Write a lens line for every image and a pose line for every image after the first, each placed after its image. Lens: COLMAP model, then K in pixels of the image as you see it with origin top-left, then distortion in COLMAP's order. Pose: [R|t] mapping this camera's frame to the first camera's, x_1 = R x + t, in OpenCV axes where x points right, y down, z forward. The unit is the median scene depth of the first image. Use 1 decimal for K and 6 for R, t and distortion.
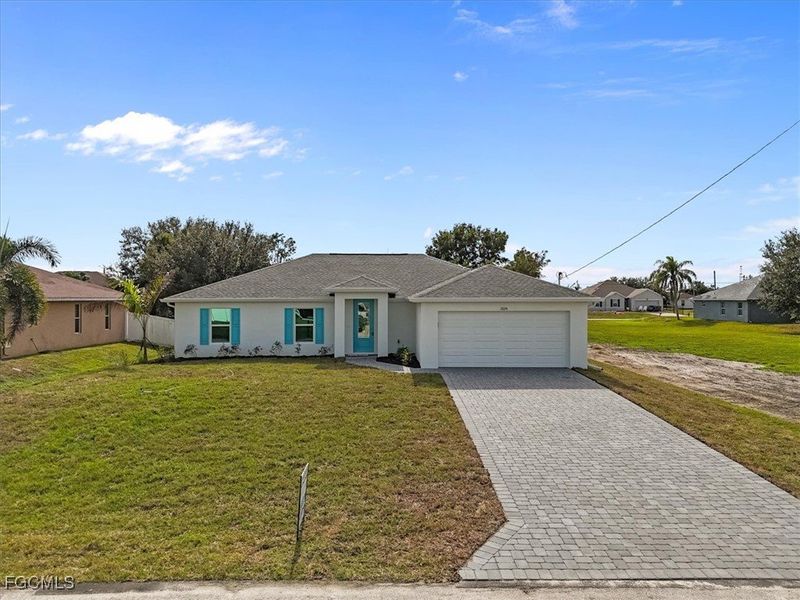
lens RADIAL K [[620.0, 0, 400.0], [0, 620.0, 300.0], [0, 0, 1]] dist [-0.007002, -0.003790]
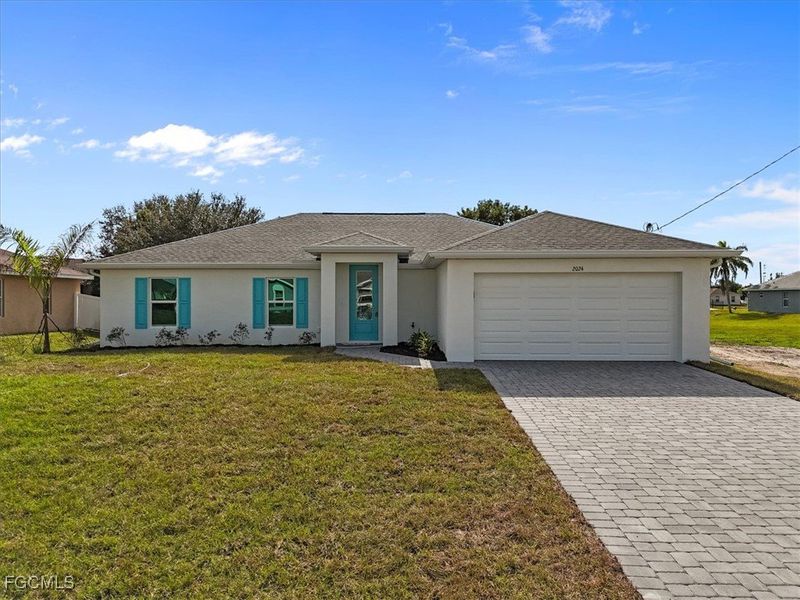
lens RADIAL K [[620.0, 0, 400.0], [0, 620.0, 300.0], [0, 0, 1]] dist [-0.007002, -0.003790]
pose [[0.999658, 0.001714, -0.026108, 0.001190], [-0.001704, 0.999998, 0.000391, 0.039202], [0.026109, -0.000347, 0.999659, 0.302677]]
